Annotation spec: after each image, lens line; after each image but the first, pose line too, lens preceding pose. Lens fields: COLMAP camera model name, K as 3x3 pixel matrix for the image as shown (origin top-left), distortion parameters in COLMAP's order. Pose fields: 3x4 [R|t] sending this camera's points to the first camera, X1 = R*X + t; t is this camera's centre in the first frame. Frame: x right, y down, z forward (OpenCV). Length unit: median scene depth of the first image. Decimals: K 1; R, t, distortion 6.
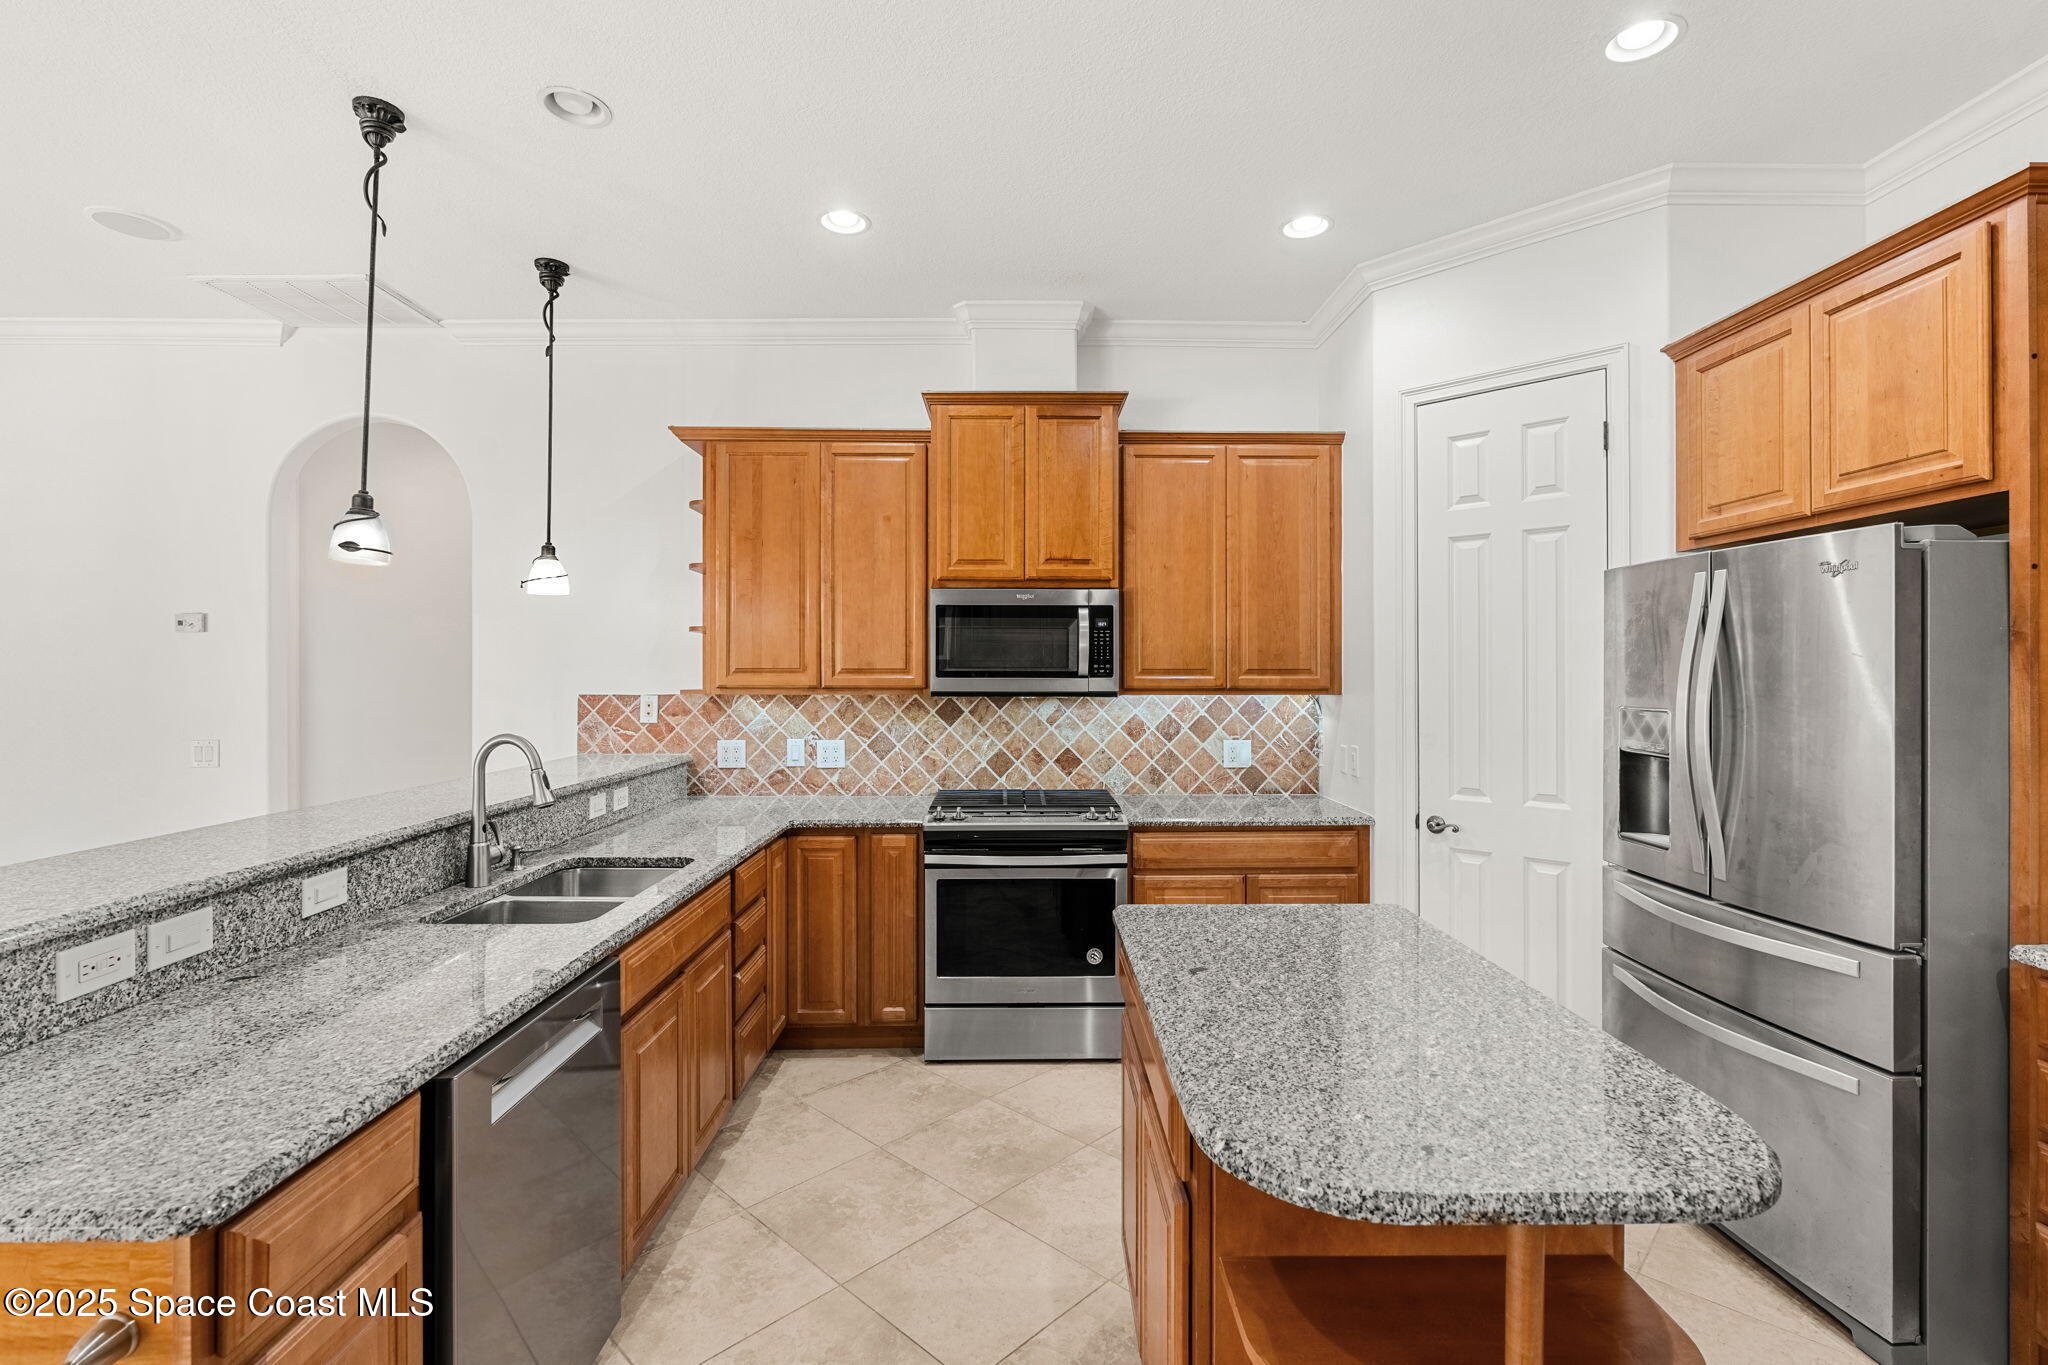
lens RADIAL K [[927.8, 0, 1030.4], [0, 927.8, 669.2], [0, 0, 1]] dist [-0.003932, 0.000269]
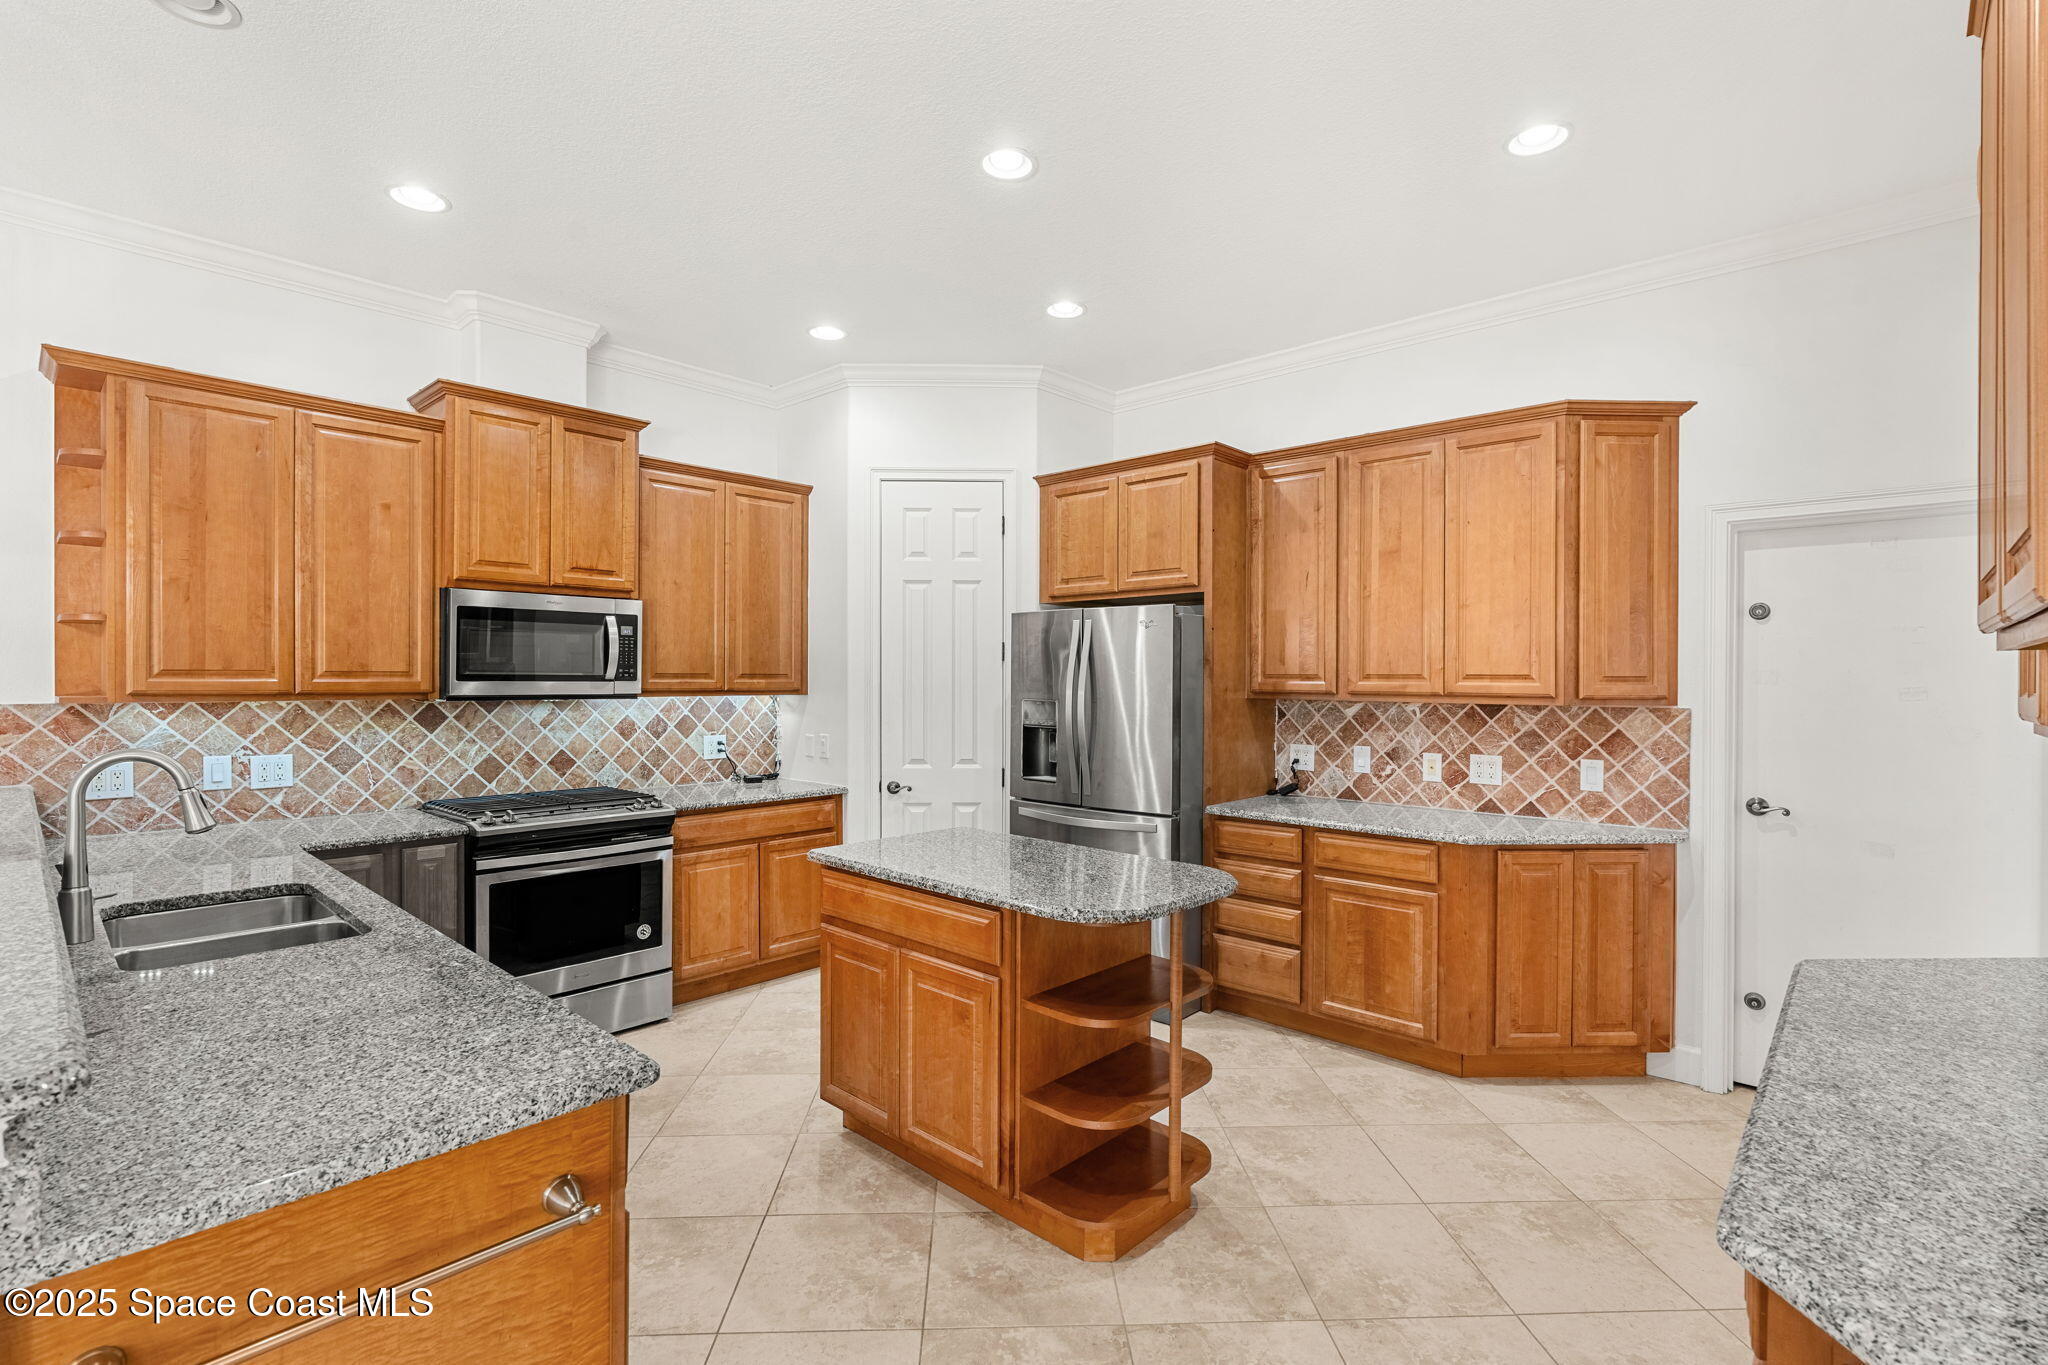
lens RADIAL K [[927.8, 0, 1030.4], [0, 927.8, 669.2], [0, 0, 1]] dist [-0.003932, 0.000269]
pose [[0.693798, 0.008450, 0.720120, -0.370312], [-0.005914, 0.999964, -0.006036, -0.000907], [-0.720146, -0.000071, 0.693823, -0.091168]]
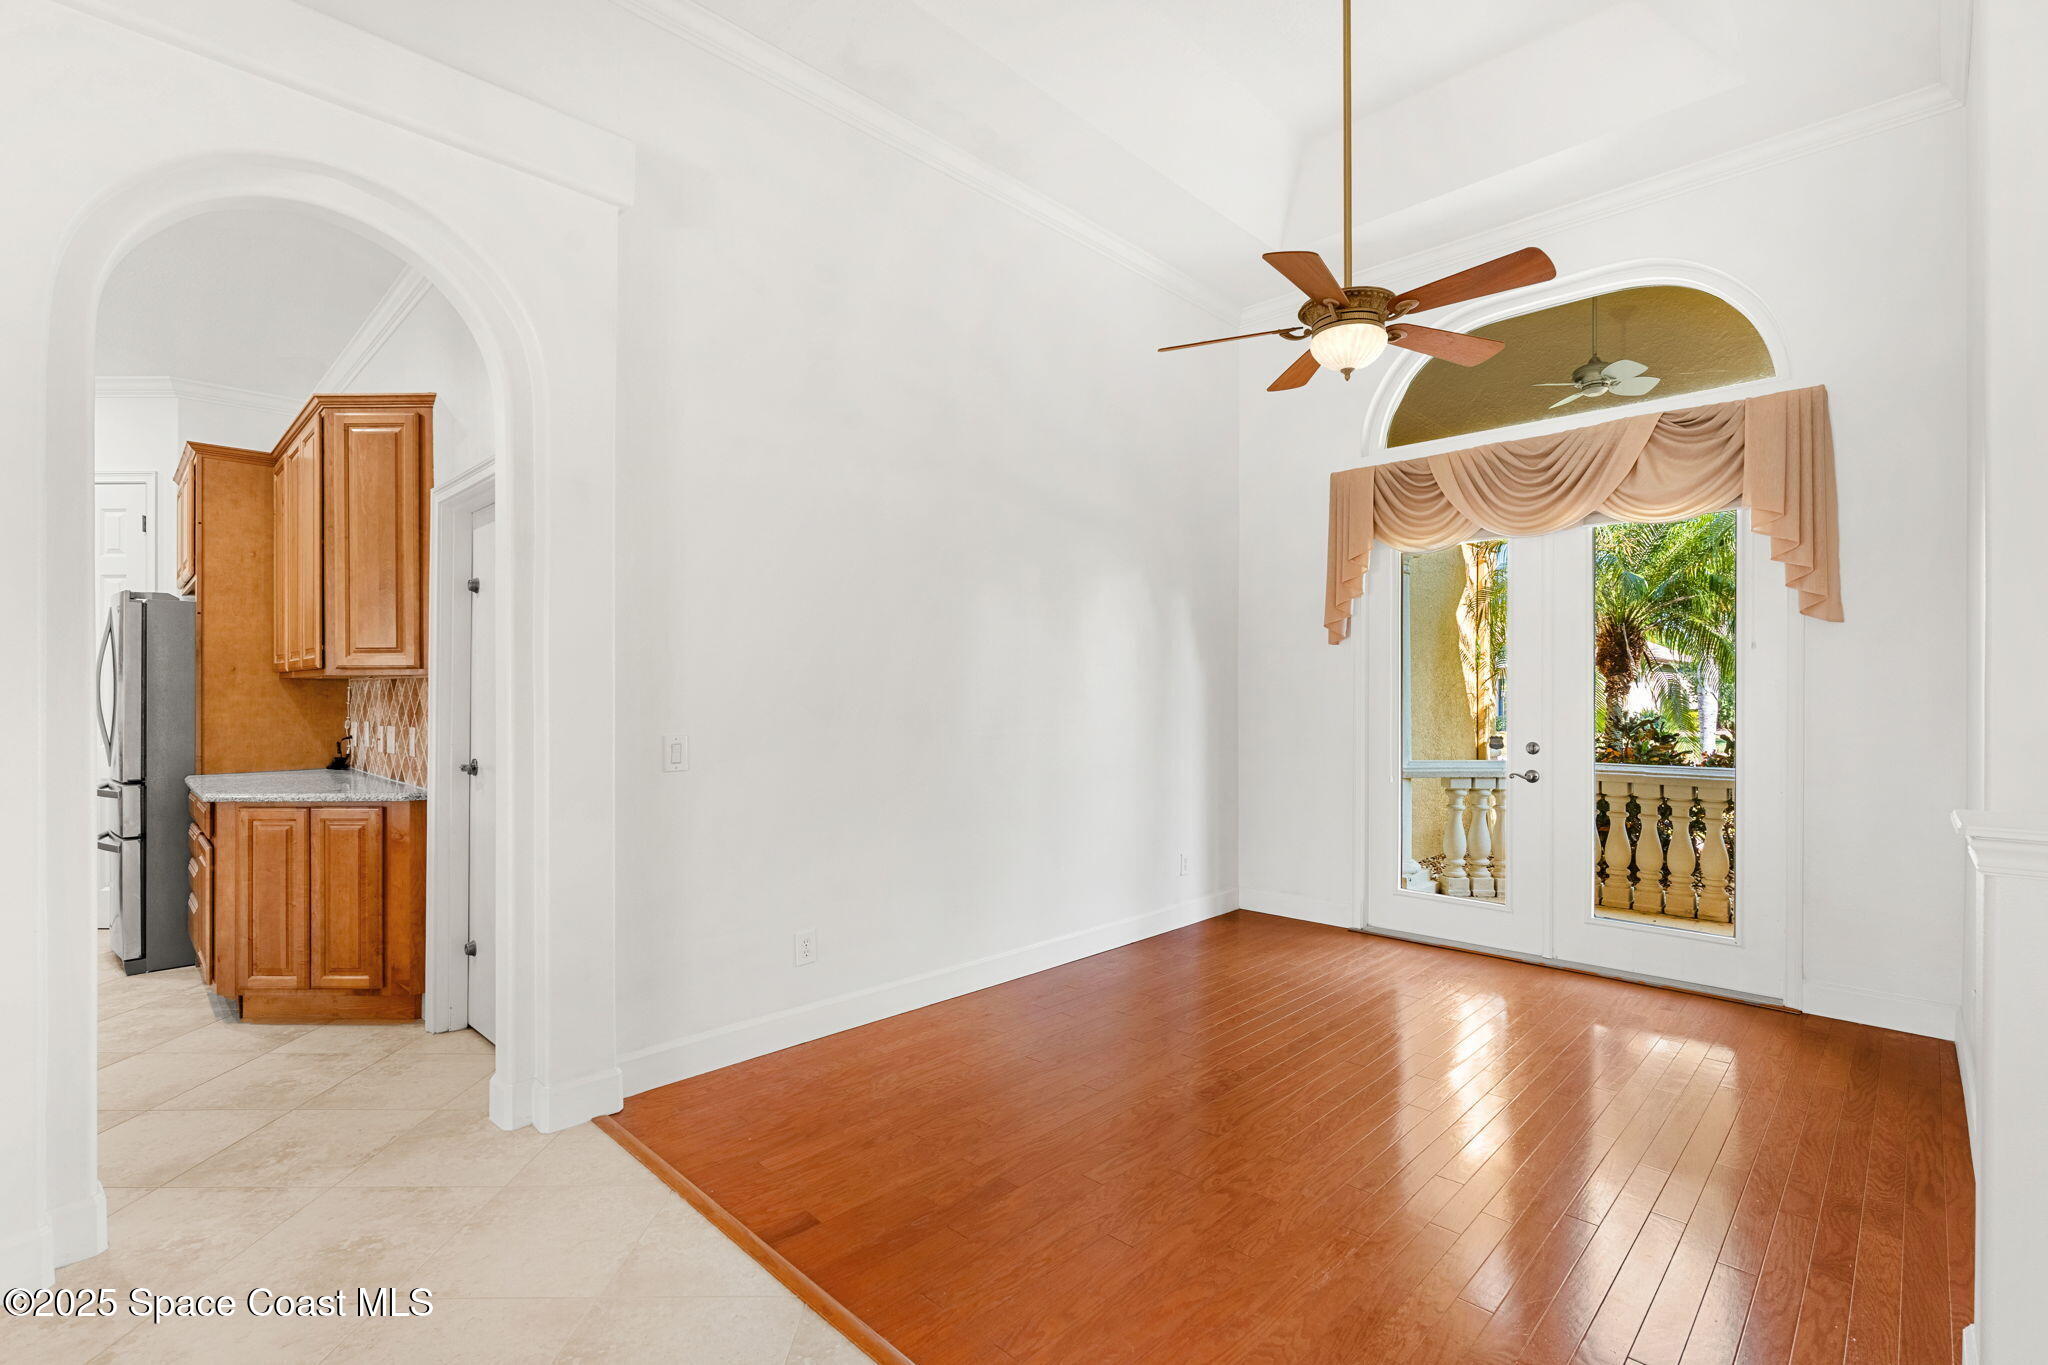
lens RADIAL K [[927.1, 0, 1017.1], [0, 927.1, 687.9], [0, 0, 1]] dist [-0.005046, 0.000148]
pose [[0.728285, -0.001680, 0.685272, 0.495255], [0.001134, 0.999999, 0.001246, 0.037548], [-0.685273, -0.000130, 0.728286, -1.040947]]
